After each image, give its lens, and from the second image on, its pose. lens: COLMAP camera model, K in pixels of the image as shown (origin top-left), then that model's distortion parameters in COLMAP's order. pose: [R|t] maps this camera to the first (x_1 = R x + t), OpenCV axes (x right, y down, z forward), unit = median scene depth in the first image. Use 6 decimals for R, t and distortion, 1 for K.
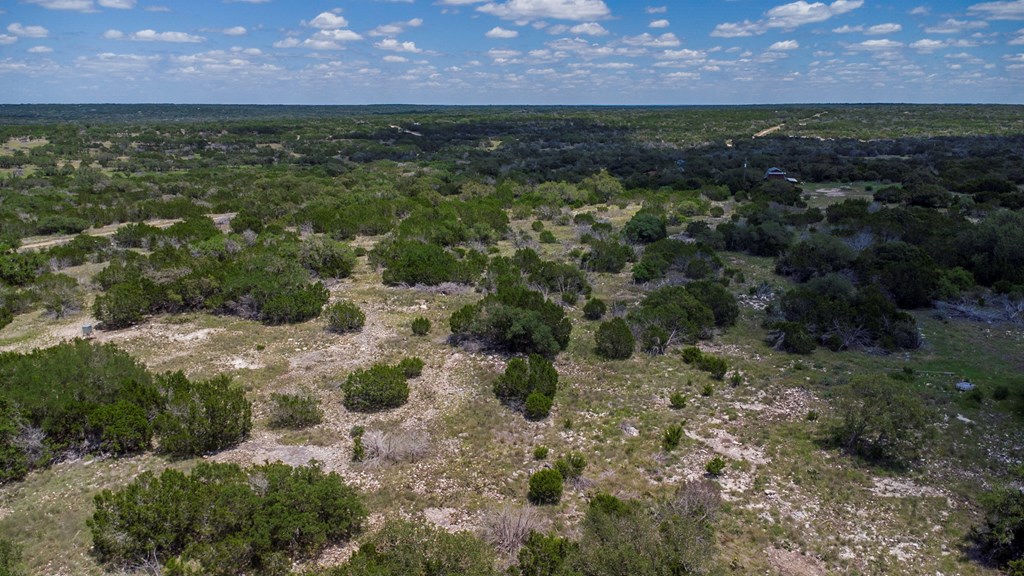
lens RADIAL K [[745.2, 0, 507.5], [0, 745.2, 285.9], [0, 0, 1]] dist [0.044715, -0.054078]
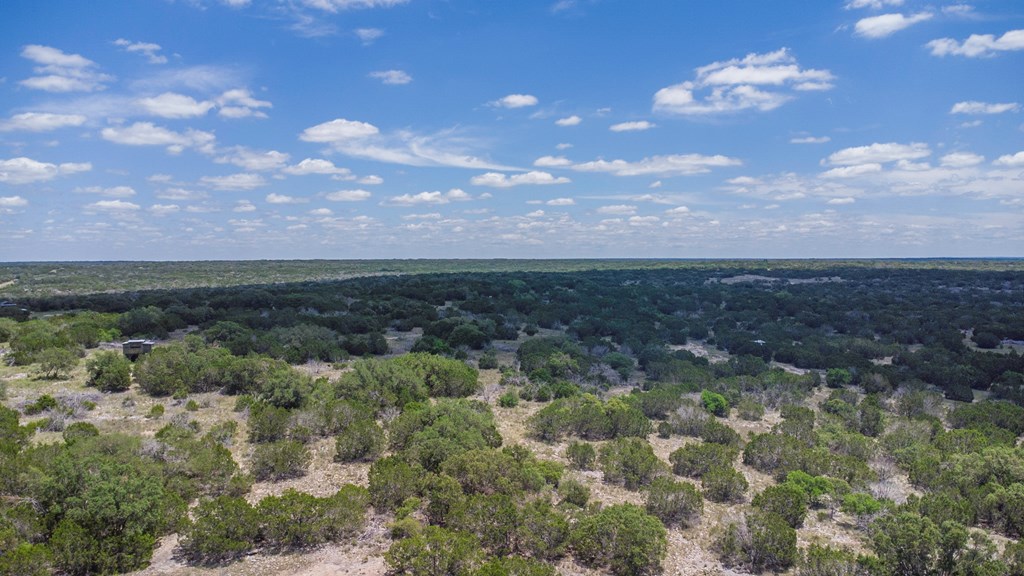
lens RADIAL K [[745.2, 0, 515.7], [0, 745.2, 286.7], [0, 0, 1]] dist [0.044715, -0.054078]
pose [[0.599237, -0.033744, 0.799860, -0.303835], [0.196178, 0.974839, -0.105847, 0.254634], [-0.776163, 0.220342, 0.590779, -0.900464]]
